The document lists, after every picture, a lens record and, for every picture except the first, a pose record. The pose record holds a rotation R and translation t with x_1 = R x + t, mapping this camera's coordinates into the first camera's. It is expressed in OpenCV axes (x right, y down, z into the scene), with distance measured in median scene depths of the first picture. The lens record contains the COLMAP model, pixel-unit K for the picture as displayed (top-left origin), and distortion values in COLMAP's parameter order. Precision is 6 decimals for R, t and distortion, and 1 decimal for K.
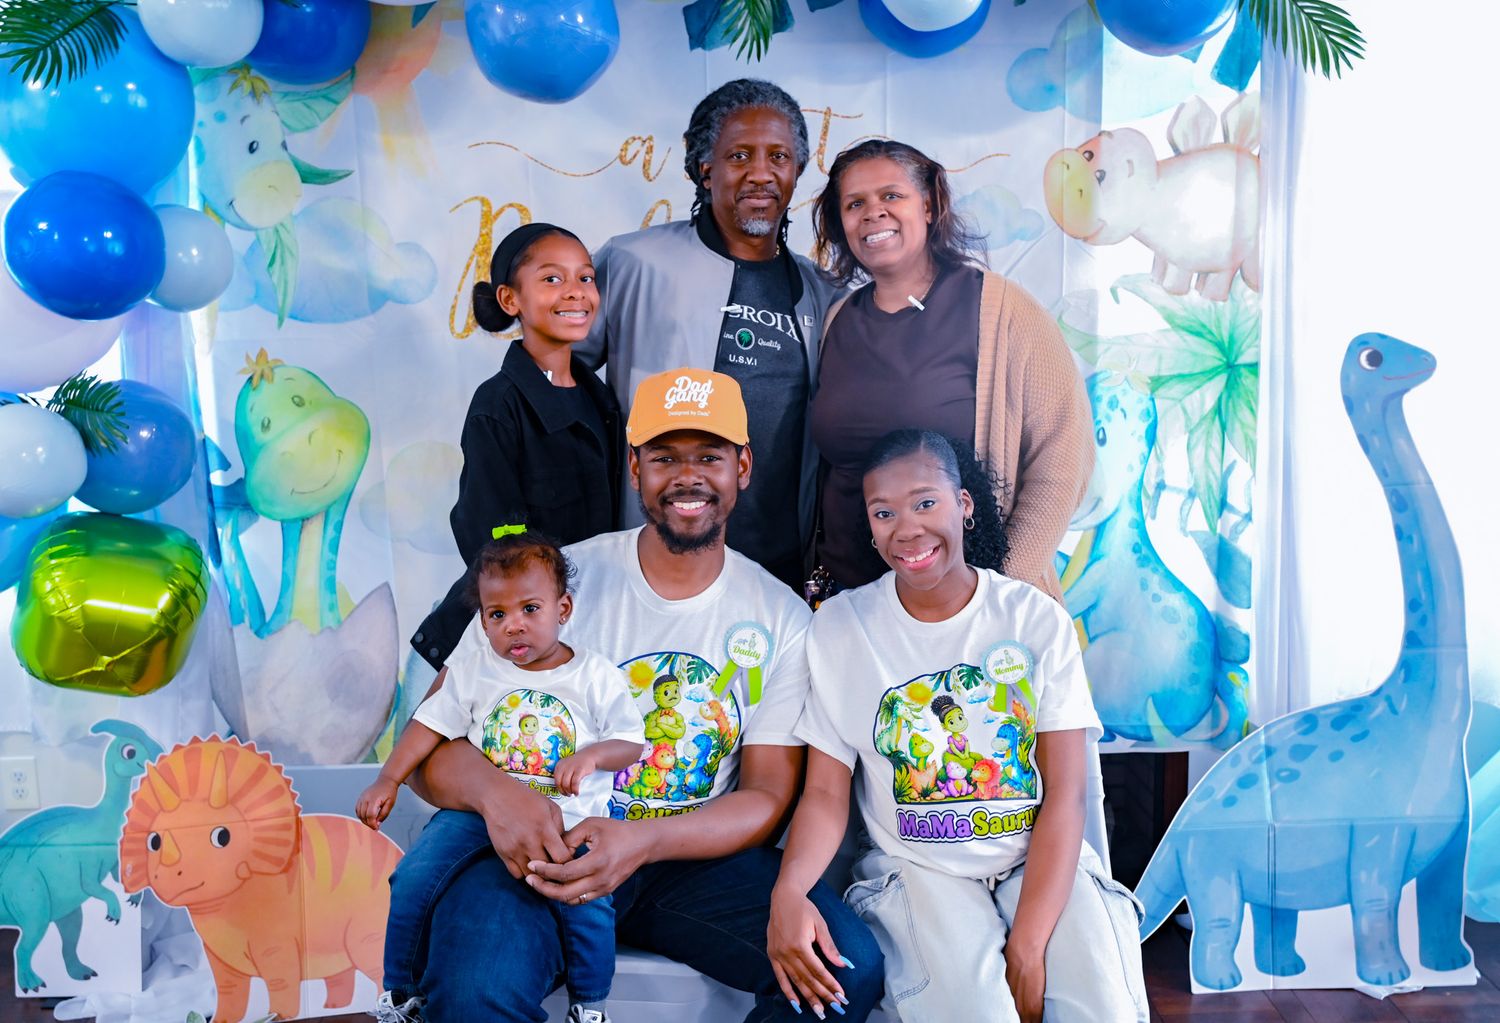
lens RADIAL K [[1442.3, 0, 758.9], [0, 1442.3, 516.8], [0, 0, 1]] dist [0.007143, 0.000000]
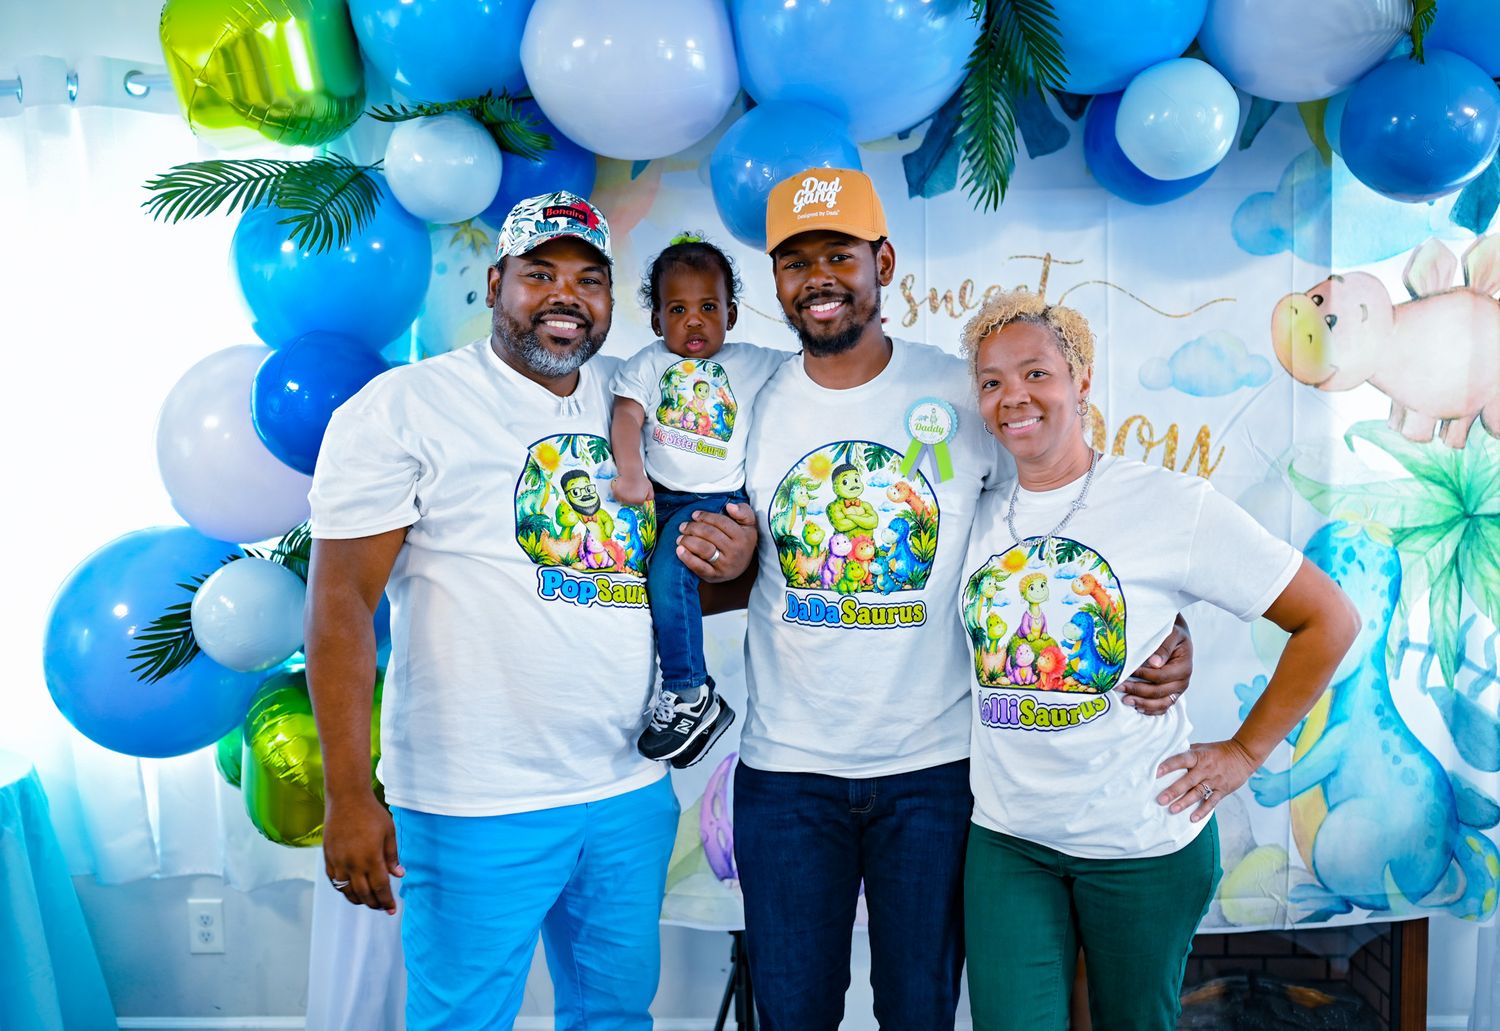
lens RADIAL K [[1349.2, 0, 721.5], [0, 1349.2, 517.4], [0, 0, 1]] dist [-0.016760, 0.010593]
pose [[0.997985, 0.002709, -0.063392, -0.114299], [-0.007395, 0.997245, -0.073810, -0.035035], [0.063017, 0.074130, 0.995256, 0.086584]]
